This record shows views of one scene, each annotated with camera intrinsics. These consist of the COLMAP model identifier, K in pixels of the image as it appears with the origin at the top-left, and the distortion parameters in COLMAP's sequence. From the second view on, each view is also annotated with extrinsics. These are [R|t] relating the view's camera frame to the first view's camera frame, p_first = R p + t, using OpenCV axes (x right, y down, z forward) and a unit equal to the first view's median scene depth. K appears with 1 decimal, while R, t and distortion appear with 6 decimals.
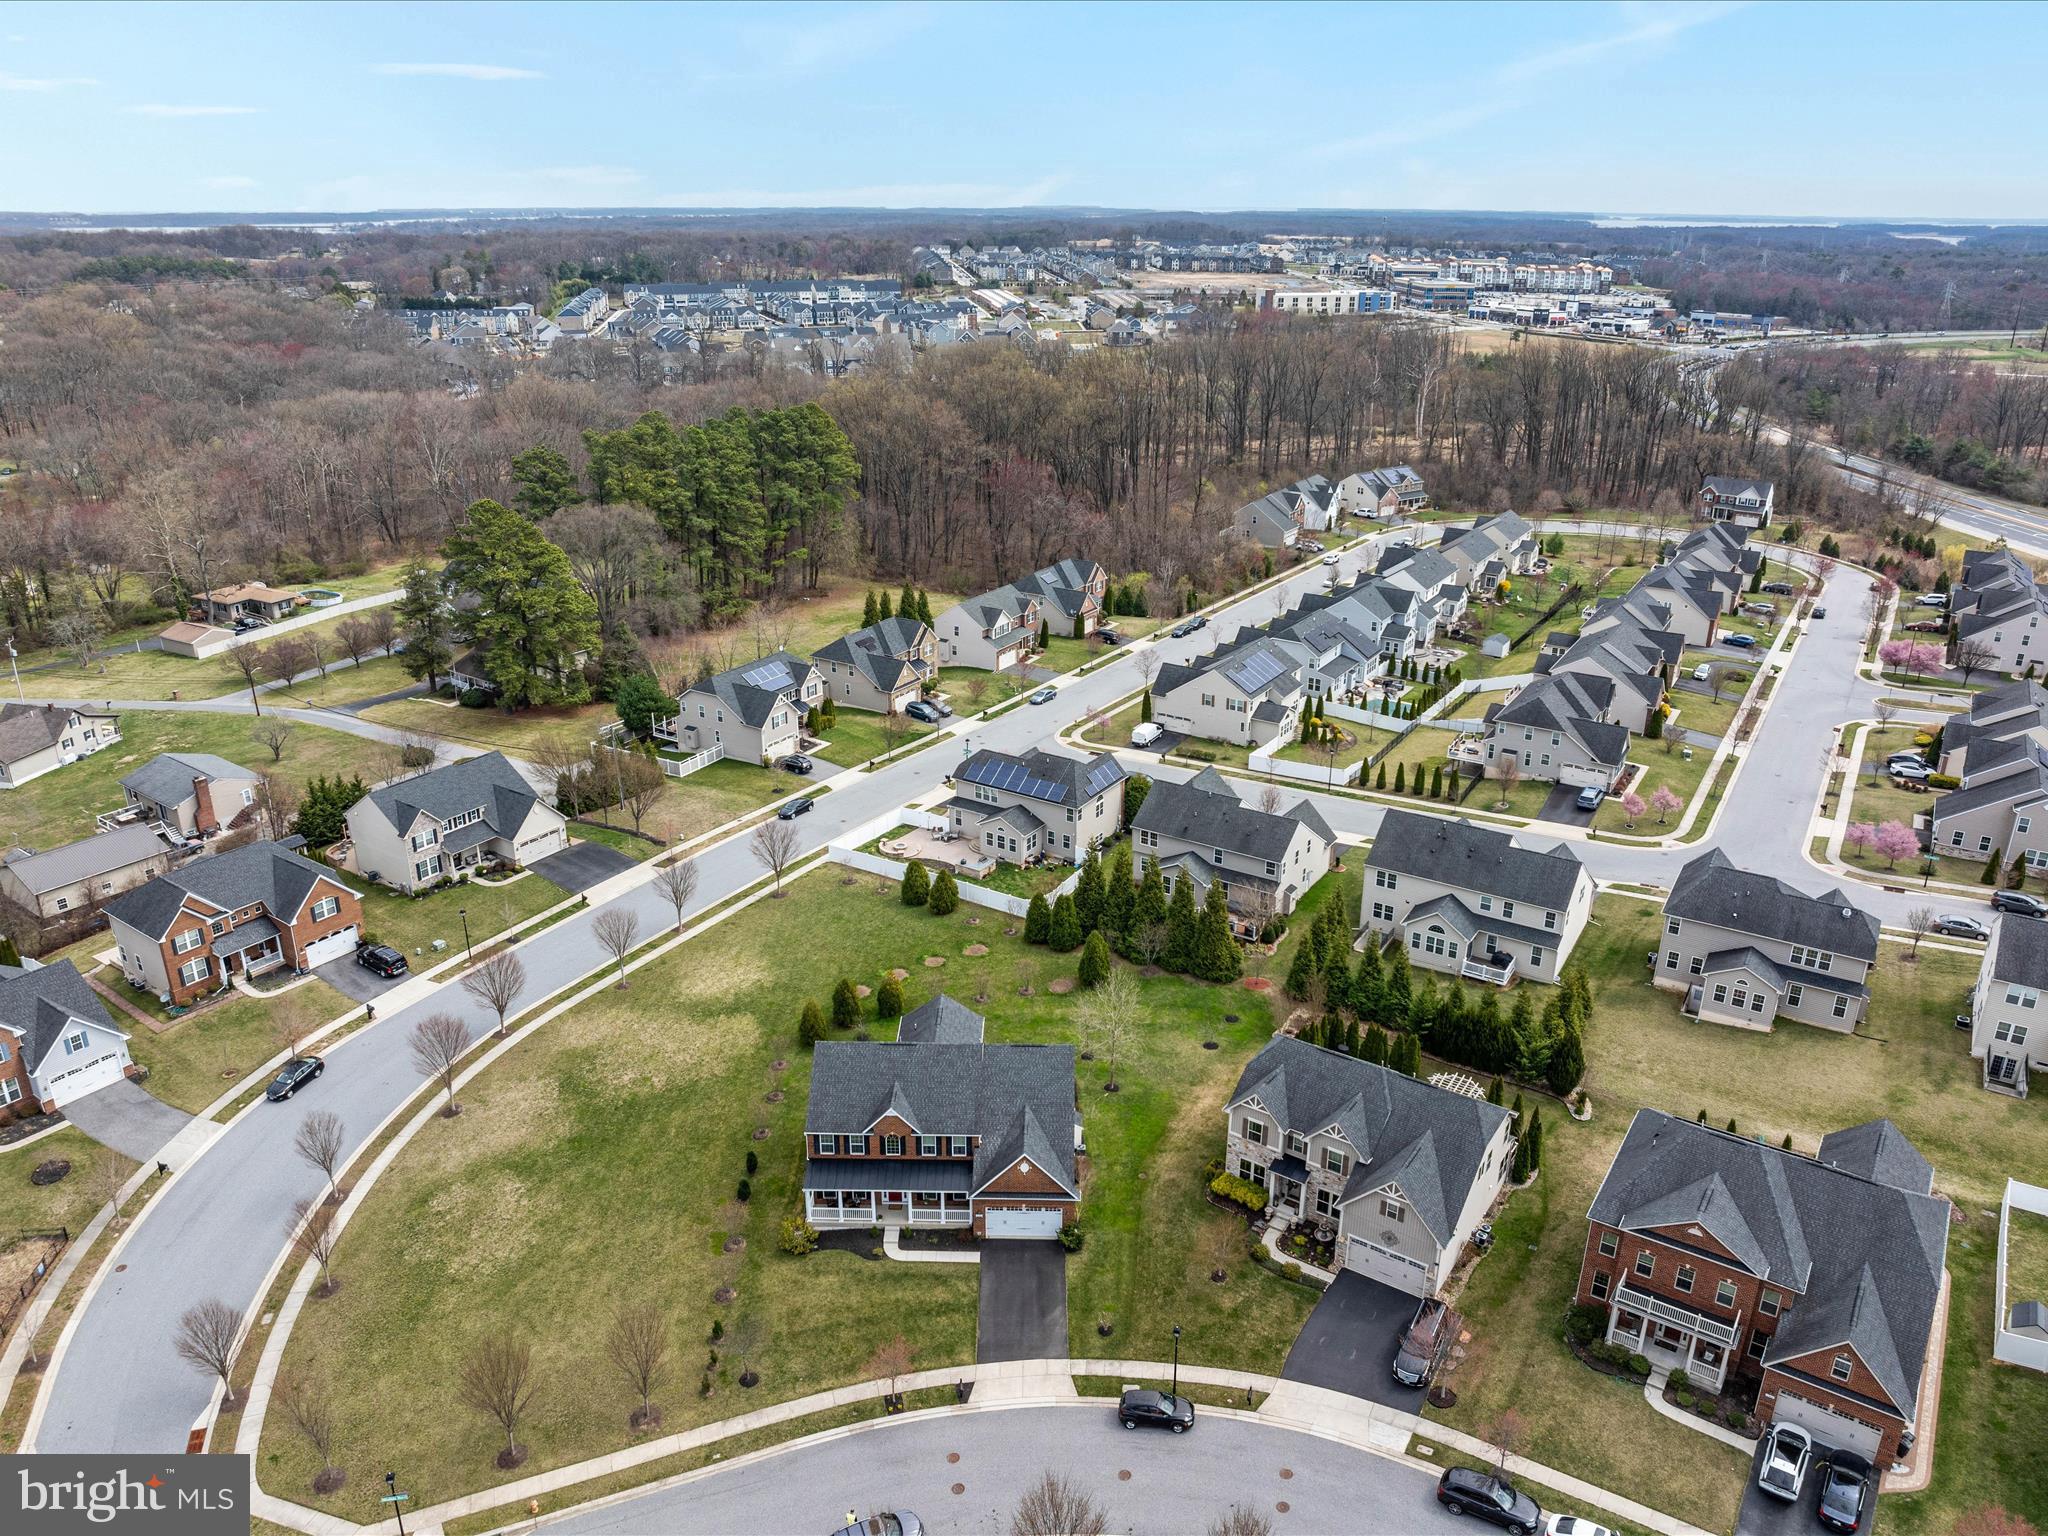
lens RADIAL K [[1443.8, 0, 1029.6], [0, 1443.8, 759.0], [0, 0, 1]] dist [-0.037032, 0.000303]
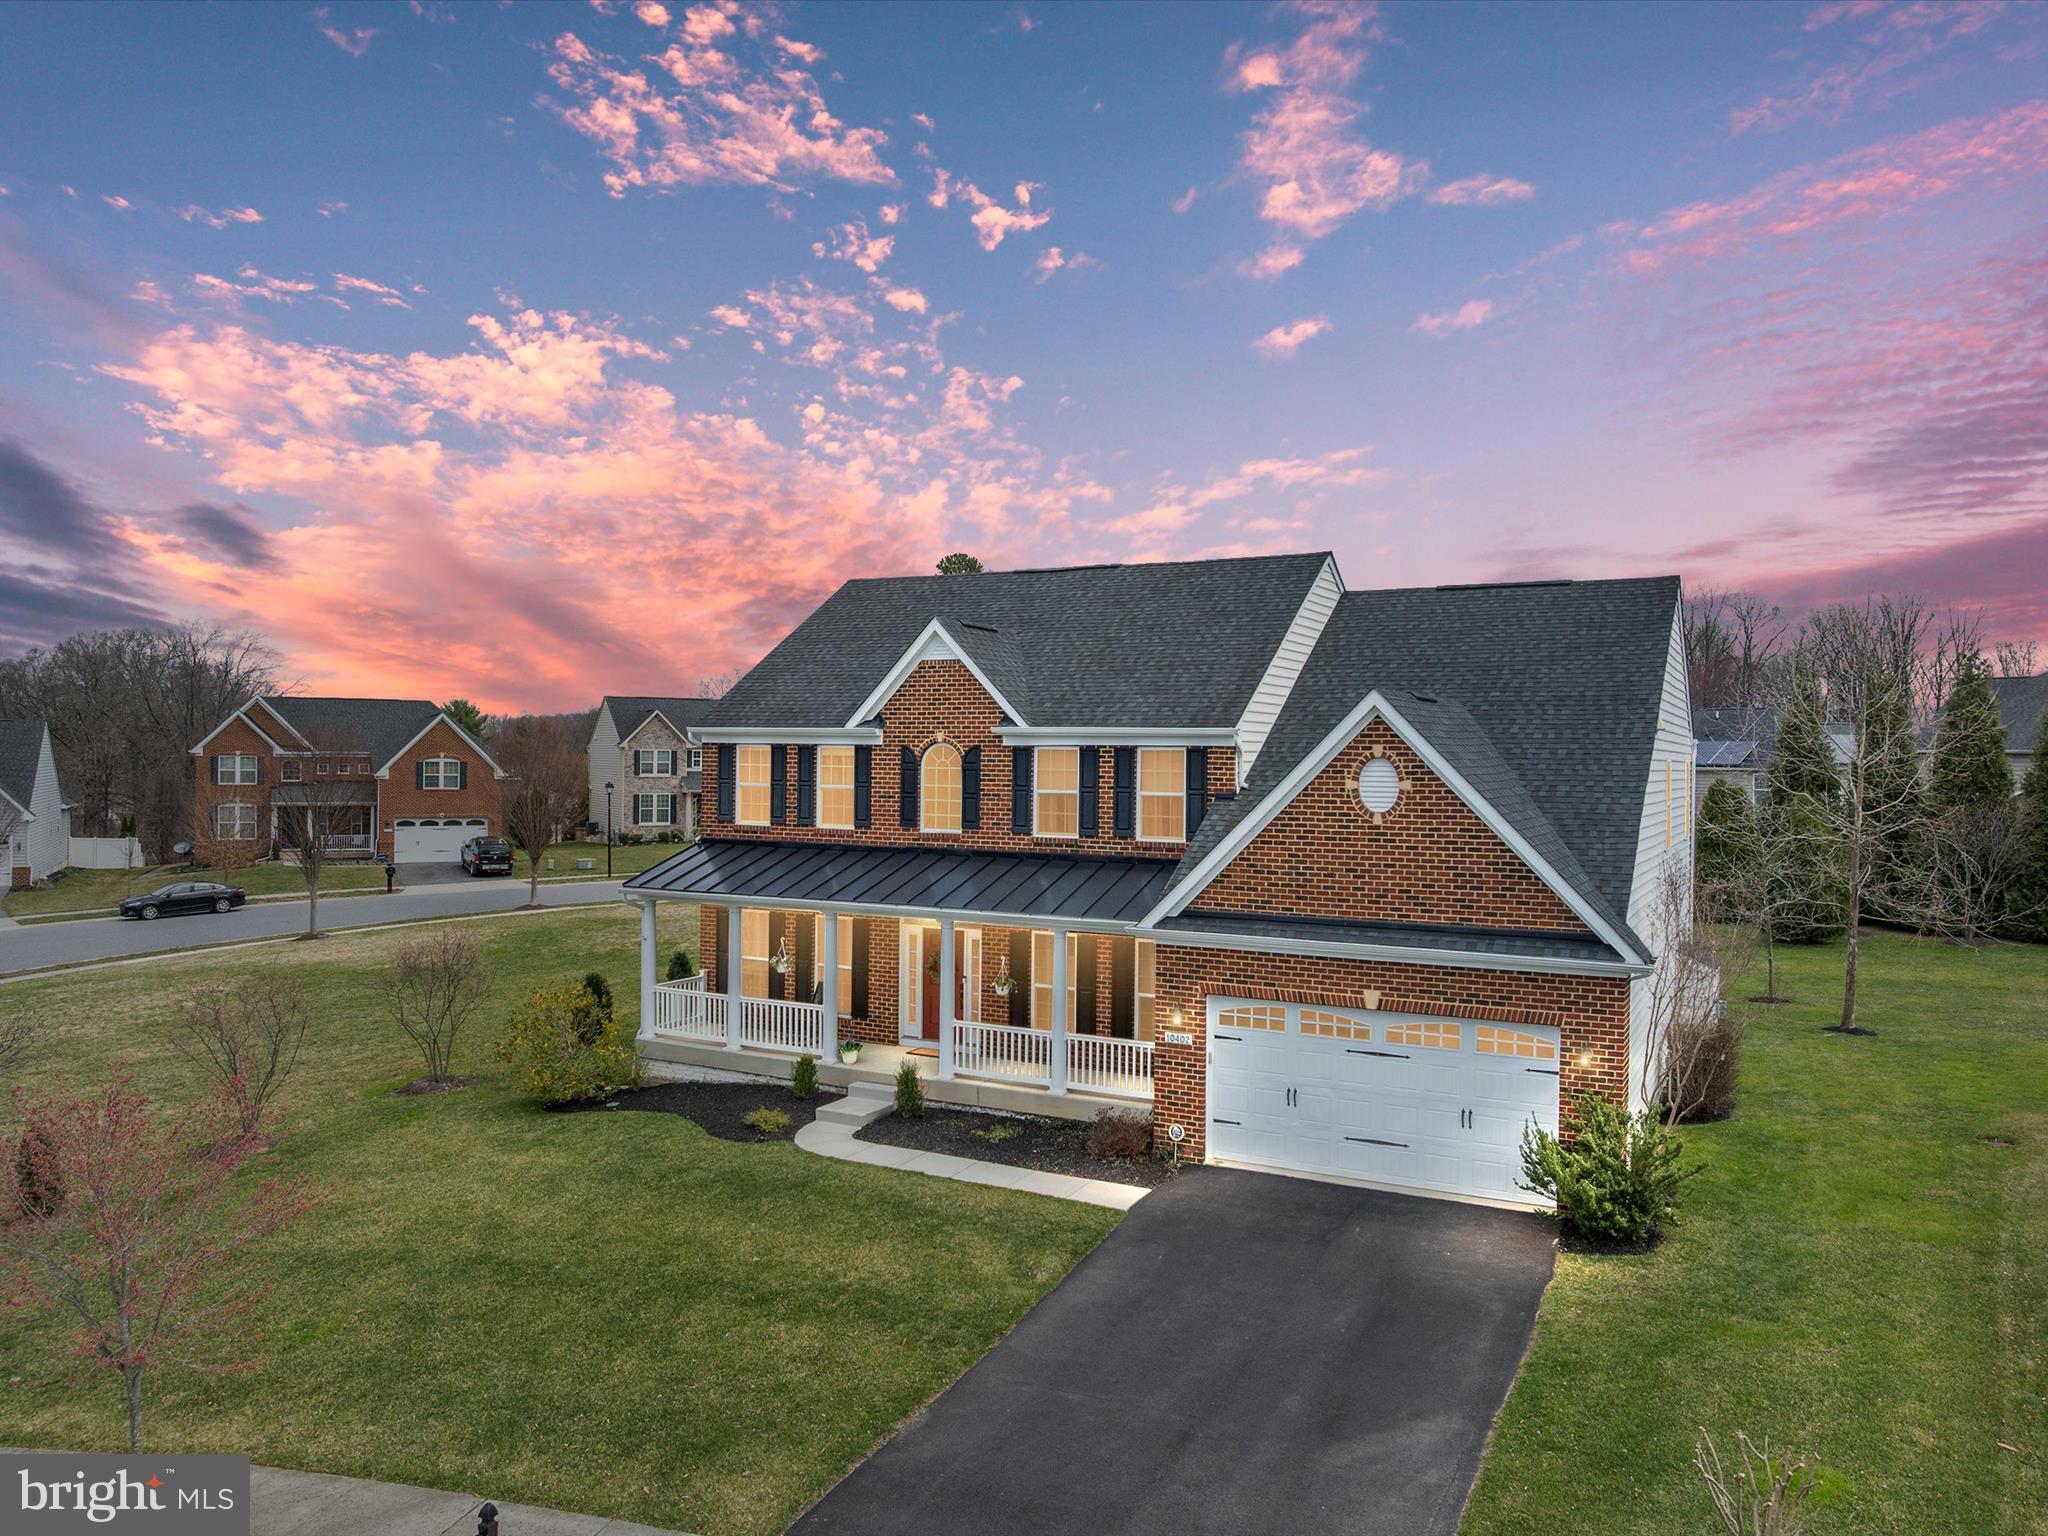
lens RADIAL K [[1443.8, 0, 1037.5], [0, 1443.8, 776.8], [0, 0, 1]] dist [-0.037032, 0.000303]
pose [[0.891342, 0.011131, -0.453195, 0.035396], [-0.170002, 0.934950, -0.311396, 0.259075], [0.420249, 0.354605, 0.835252, 0.573928]]
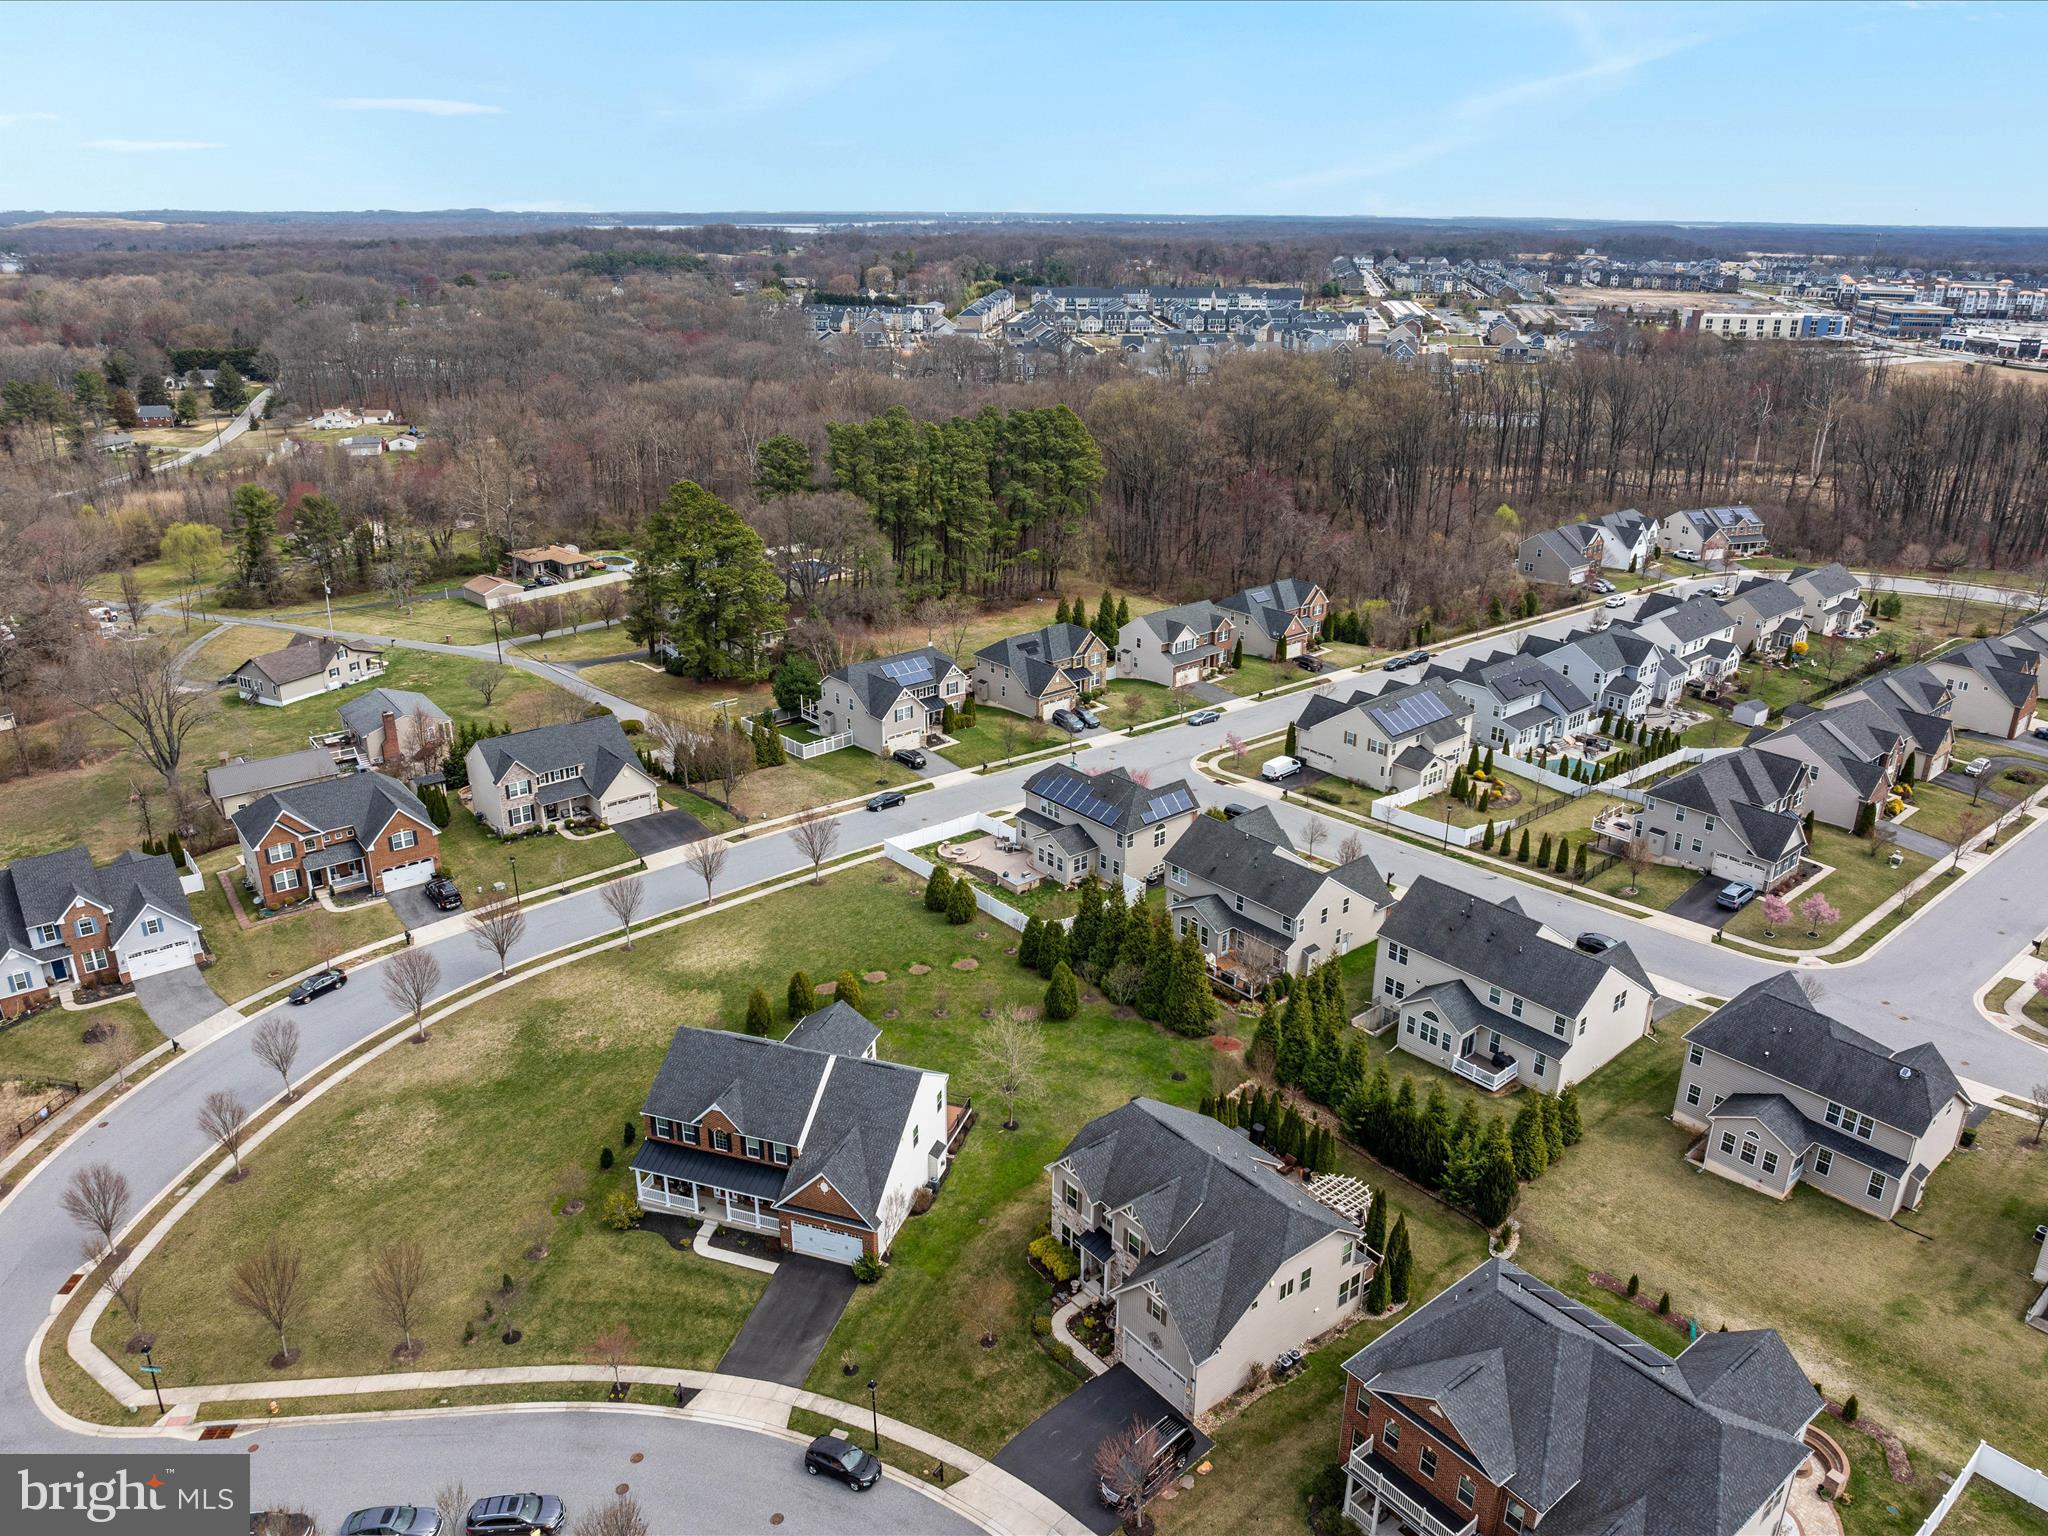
lens RADIAL K [[1443.8, 0, 1028.6], [0, 1443.8, 760.2], [0, 0, 1]] dist [-0.037032, 0.000303]
pose [[0.955320, 0.107827, -0.275203, 0.263489], [-0.109017, 0.993979, 0.011016, -0.020987], [0.274734, 0.019478, 0.961323, 0.069908]]
